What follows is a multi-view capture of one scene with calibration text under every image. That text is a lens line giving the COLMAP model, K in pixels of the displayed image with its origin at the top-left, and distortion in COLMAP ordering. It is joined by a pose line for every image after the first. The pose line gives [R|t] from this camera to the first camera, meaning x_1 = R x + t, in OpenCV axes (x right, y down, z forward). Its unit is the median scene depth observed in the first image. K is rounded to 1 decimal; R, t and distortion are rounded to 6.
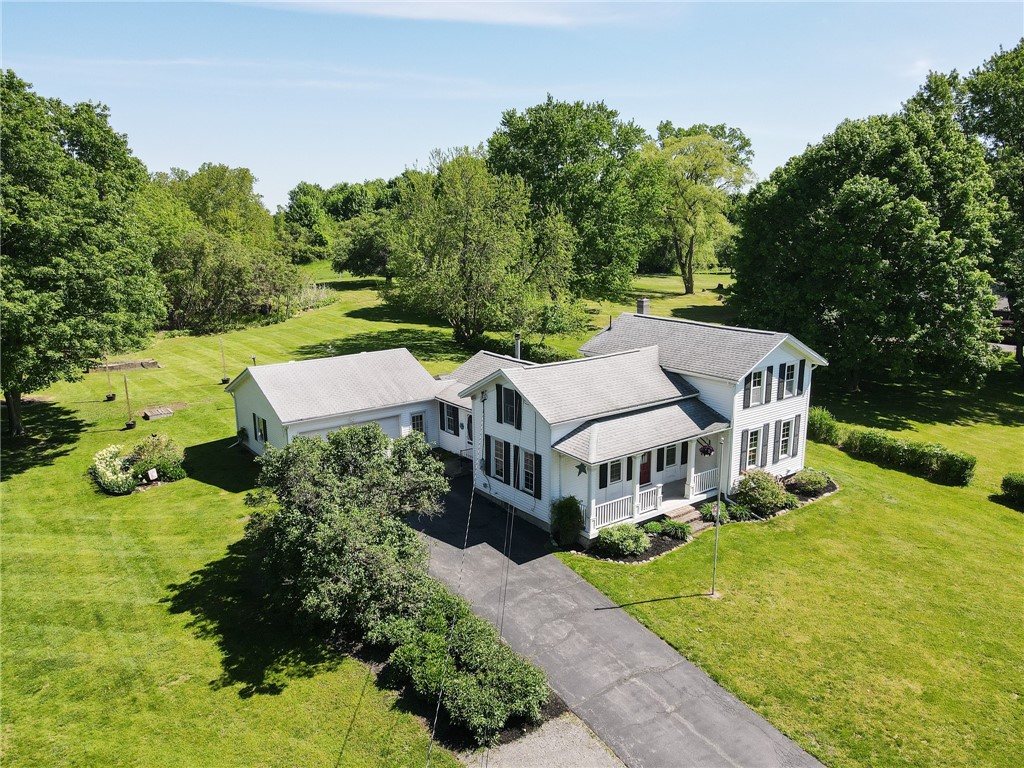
lens RADIAL K [[742.1, 0, 512.0], [0, 742.1, 384.0], [0, 0, 1]] dist [0.000744, 0.009751]
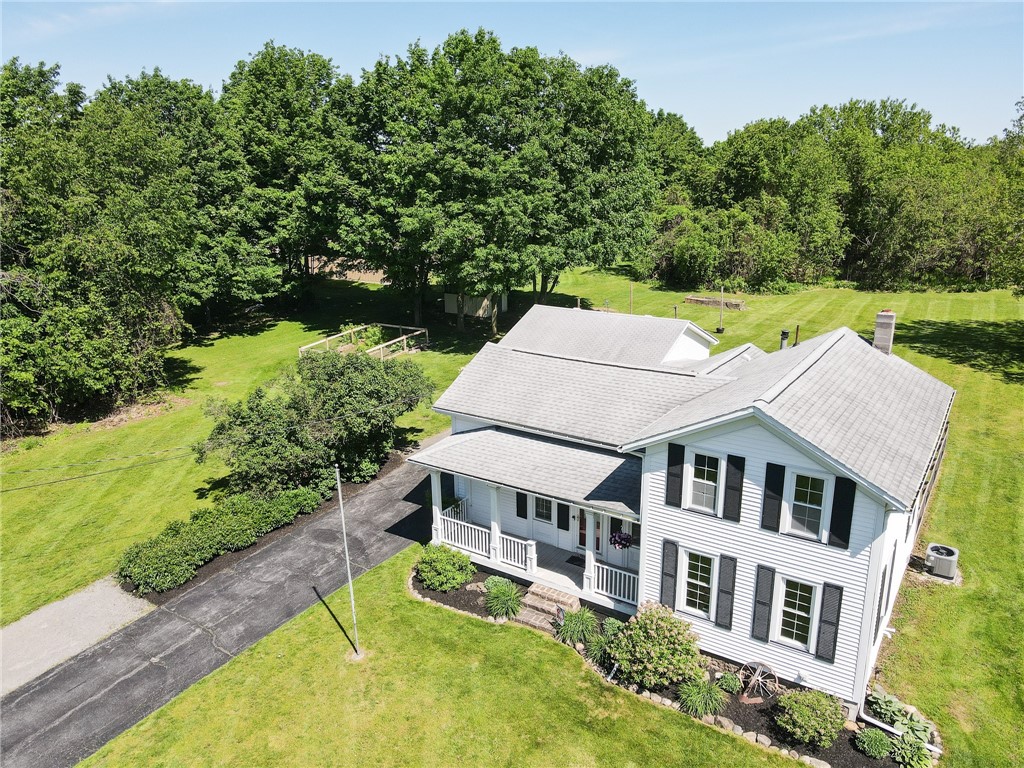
lens RADIAL K [[742.1, 0, 512.0], [0, 742.1, 384.0], [0, 0, 1]] dist [0.000744, 0.009751]
pose [[0.340979, 0.267315, -0.901263, 0.766071], [-0.198565, 0.957568, 0.208891, -0.154679], [0.918861, 0.107732, 0.379590, 0.646370]]
